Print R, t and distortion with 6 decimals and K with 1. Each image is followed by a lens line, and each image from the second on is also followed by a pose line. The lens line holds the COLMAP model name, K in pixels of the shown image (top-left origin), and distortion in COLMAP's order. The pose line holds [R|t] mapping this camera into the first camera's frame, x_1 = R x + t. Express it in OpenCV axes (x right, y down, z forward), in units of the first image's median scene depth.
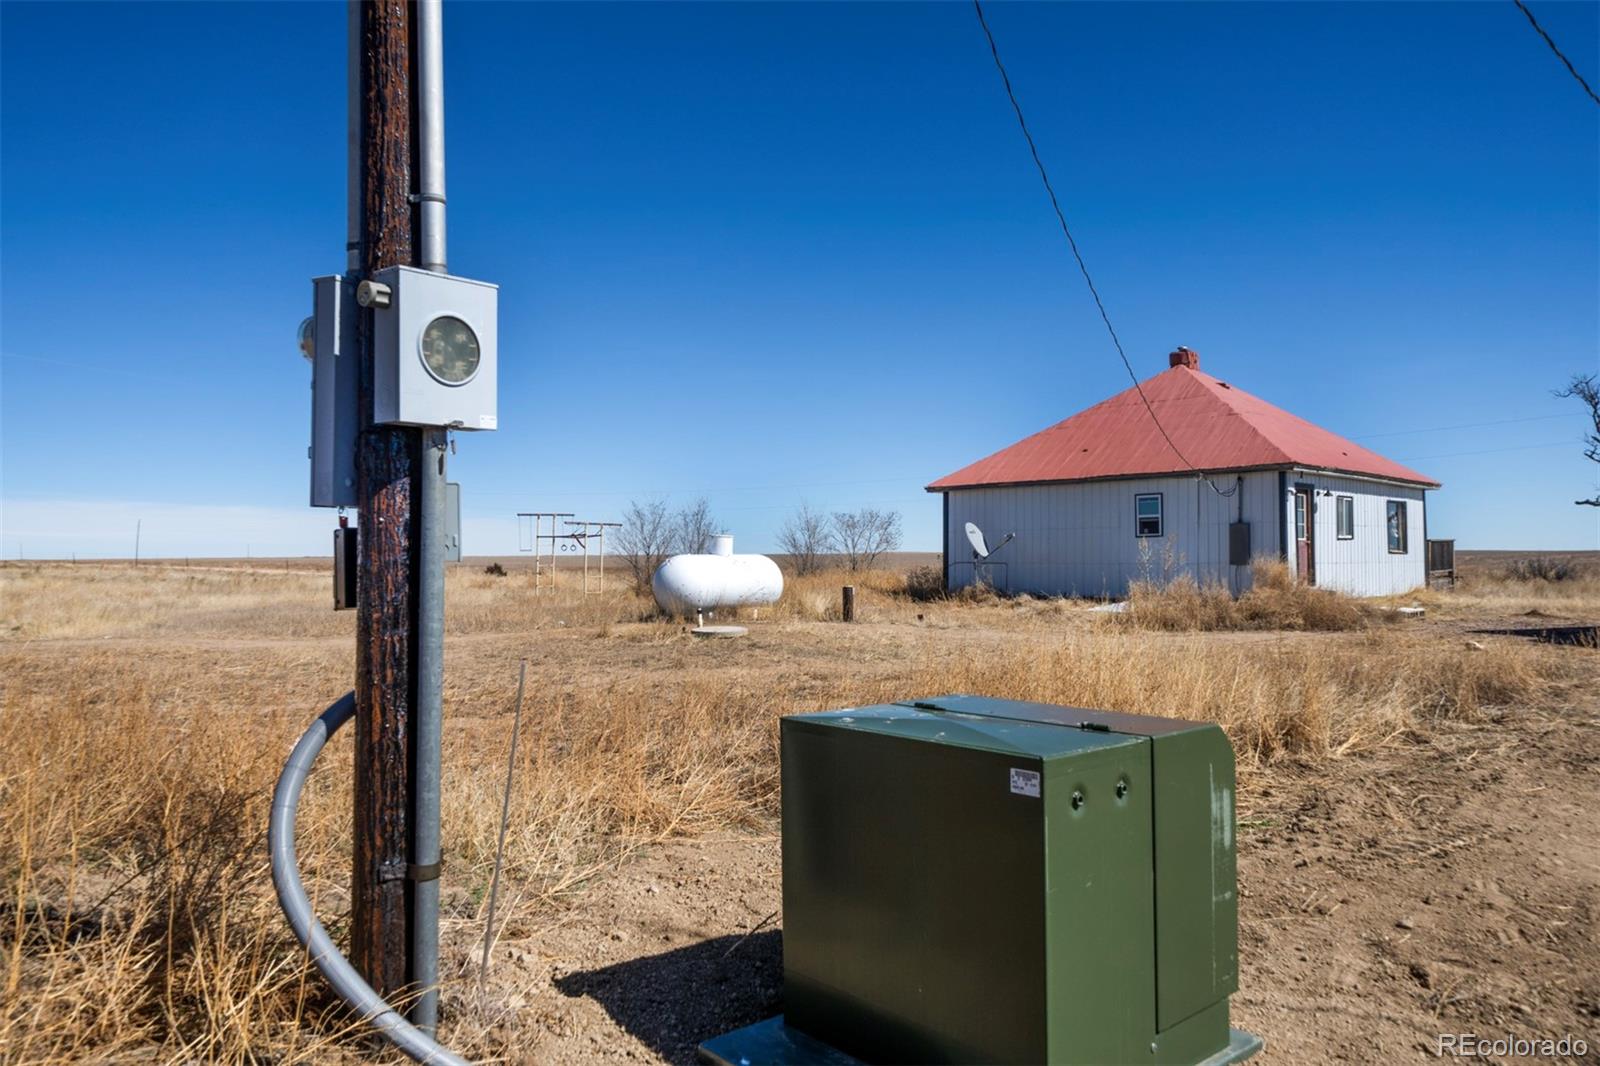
lens RADIAL K [[1162.0, 0, 796.7], [0, 1162.0, 500.4], [0, 0, 1]] dist [0.001100, 0.001181]
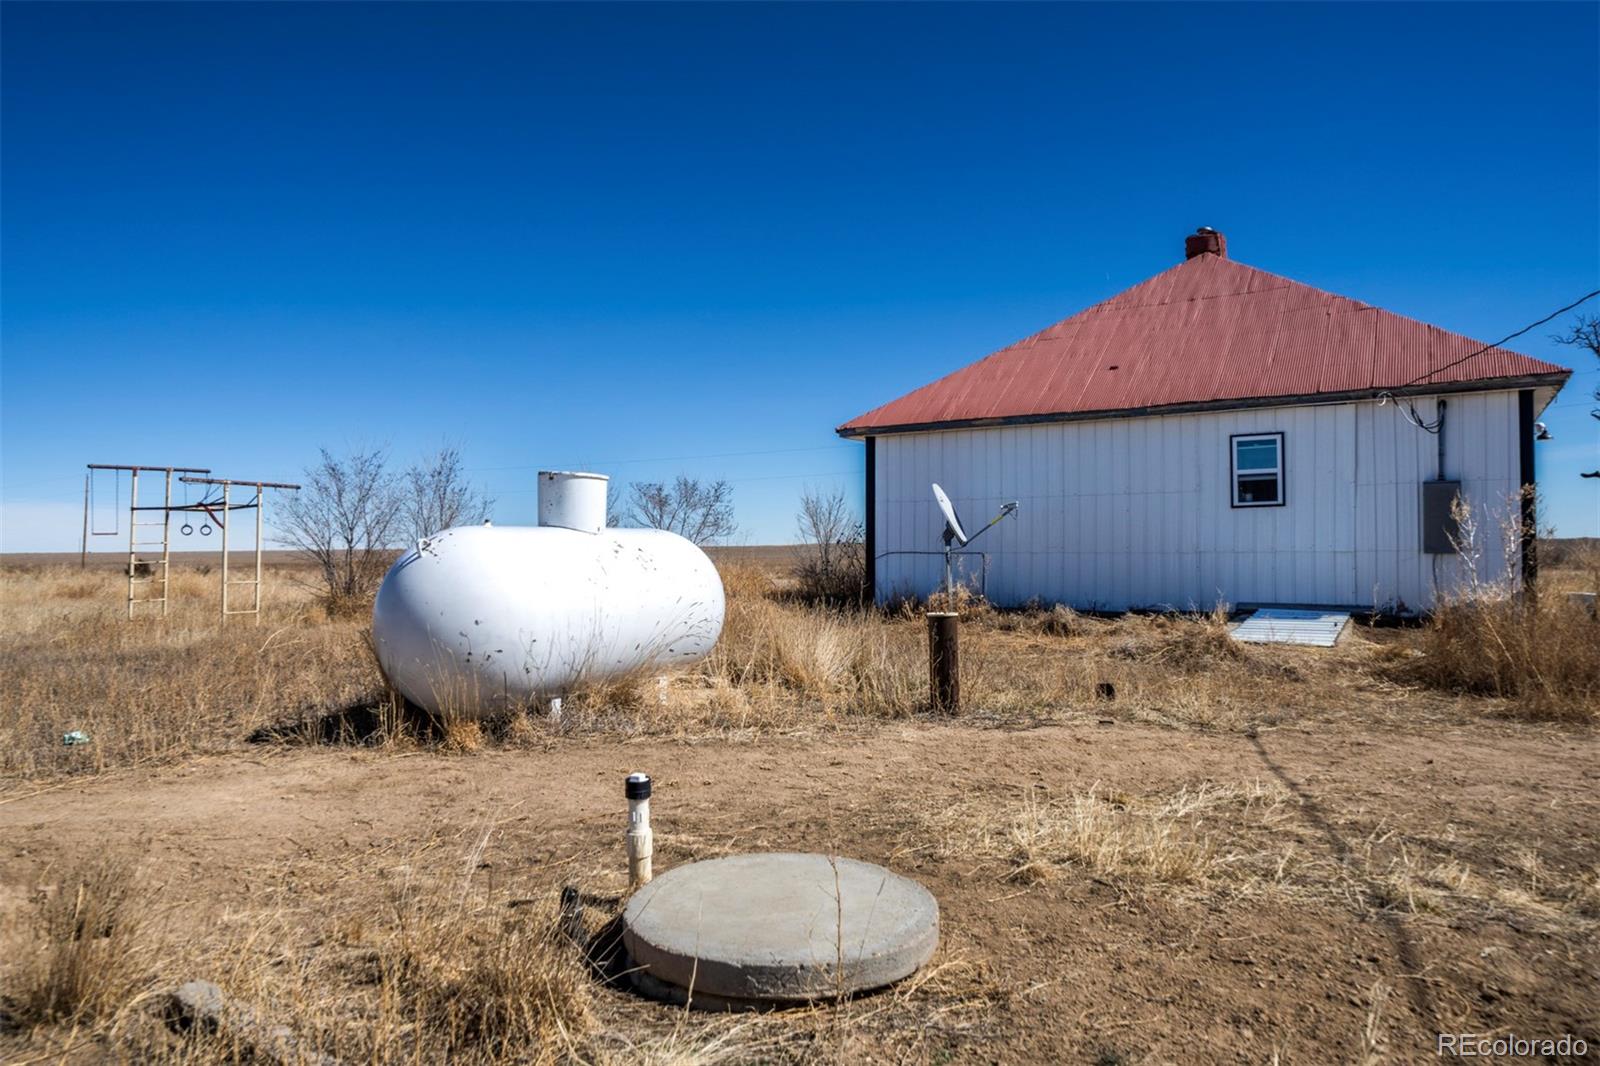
lens RADIAL K [[1162.0, 0, 796.7], [0, 1162.0, 500.4], [0, 0, 1]] dist [0.001100, 0.001181]
pose [[0.970958, 0.005991, 0.239176, -0.055255], [-0.007371, 0.999961, 0.004878, 0.023395], [-0.239137, -0.006500, 0.970964, 0.419874]]
